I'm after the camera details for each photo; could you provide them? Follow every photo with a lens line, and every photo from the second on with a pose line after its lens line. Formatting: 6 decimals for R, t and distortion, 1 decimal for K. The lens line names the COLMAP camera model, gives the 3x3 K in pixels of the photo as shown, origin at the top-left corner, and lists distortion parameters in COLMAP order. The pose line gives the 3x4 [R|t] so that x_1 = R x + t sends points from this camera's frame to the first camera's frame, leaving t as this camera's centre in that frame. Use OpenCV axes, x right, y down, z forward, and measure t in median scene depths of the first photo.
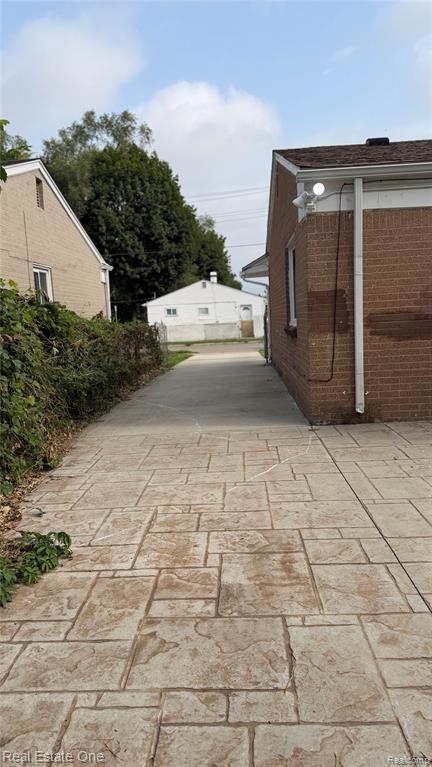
lens RADIAL K [[542.7, 0, 215.0], [0, 542.7, 386.3], [0, 0, 1]] dist [0.120232, -0.179623]
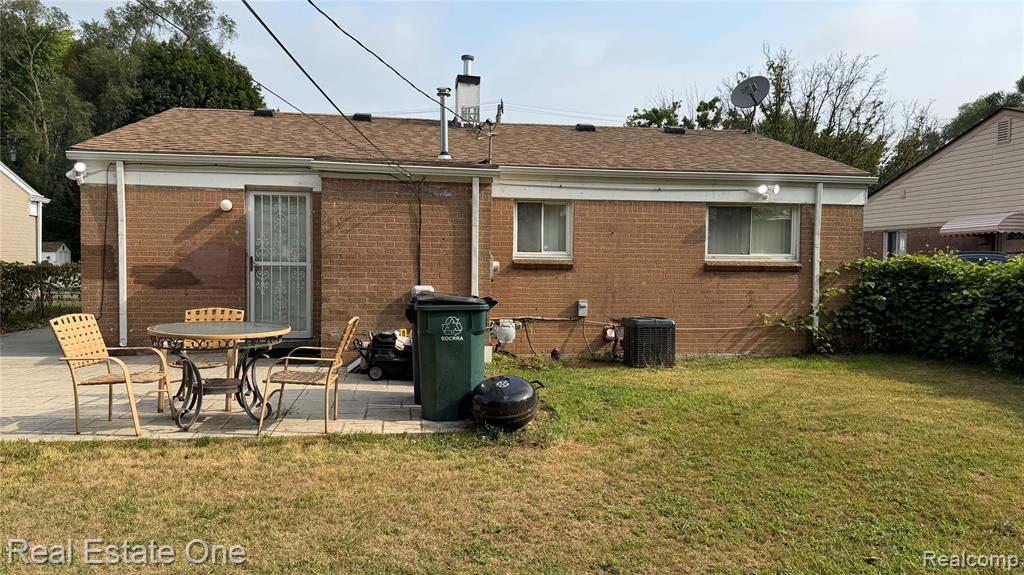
lens RADIAL K [[724.6, 0, 507.7], [0, 724.6, 298.1], [0, 0, 1]] dist [0.120232, -0.179623]
pose [[0.980114, 0.047159, 0.192752, 0.793233], [-0.031532, 0.996021, -0.083356, 0.051970], [-0.195916, 0.075620, 0.977701, -0.790984]]
